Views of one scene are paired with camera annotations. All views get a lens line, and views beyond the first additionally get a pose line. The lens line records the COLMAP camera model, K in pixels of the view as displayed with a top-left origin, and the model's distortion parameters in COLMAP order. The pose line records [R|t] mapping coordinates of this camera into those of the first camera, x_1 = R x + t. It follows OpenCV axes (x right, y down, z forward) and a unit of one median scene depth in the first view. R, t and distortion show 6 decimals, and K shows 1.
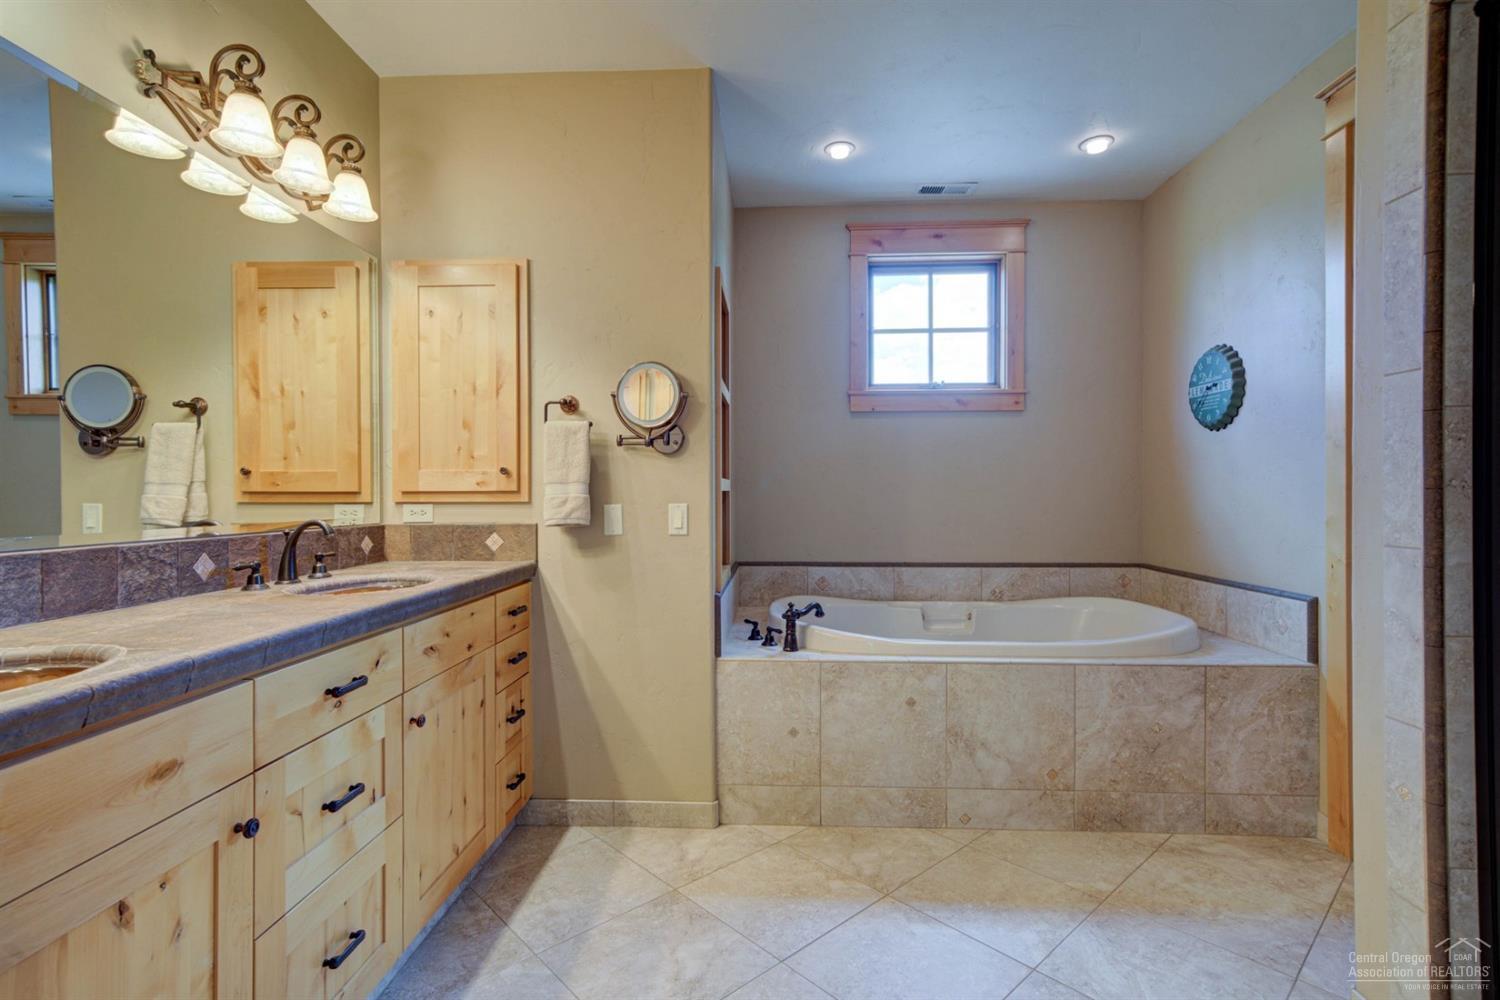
lens RADIAL K [[772.2, 0, 740.5], [0, 772.2, 502.8], [0, 0, 1]] dist [0.005363, 0.000154]
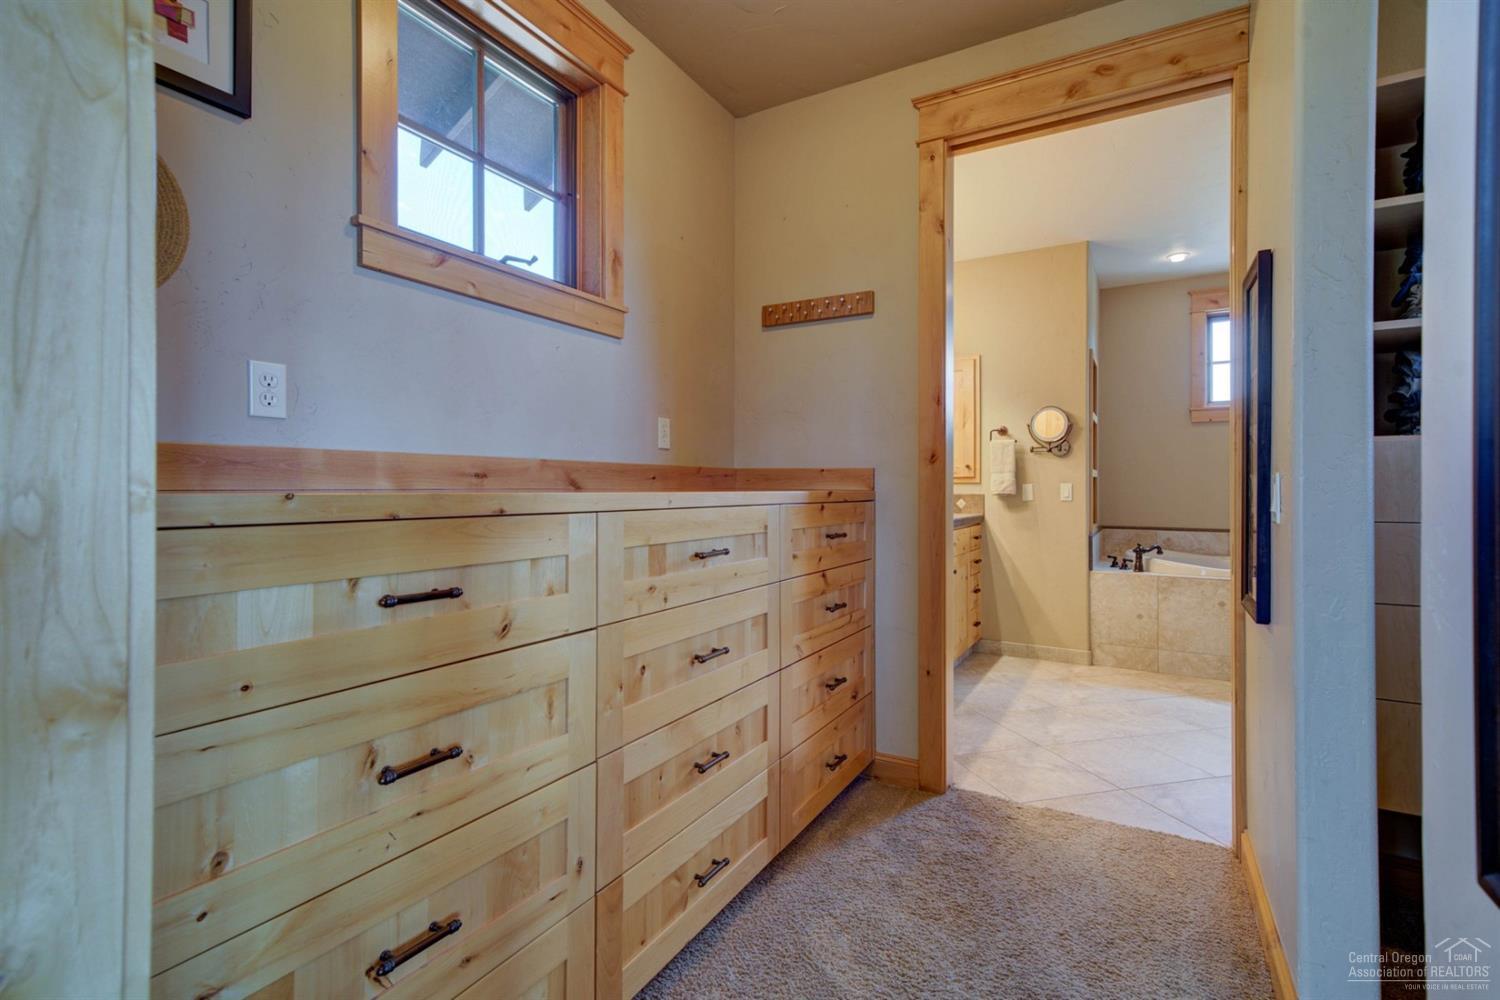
lens RADIAL K [[694.4, 0, 753.7], [0, 694.4, 486.4], [0, 0, 1]] dist [0.012072, 0.000549]
pose [[0.895295, 0.001929, -0.445470, -0.010337], [-0.007420, 0.999916, -0.010583, 0.030185], [0.445412, 0.012780, 0.895234, -0.778454]]
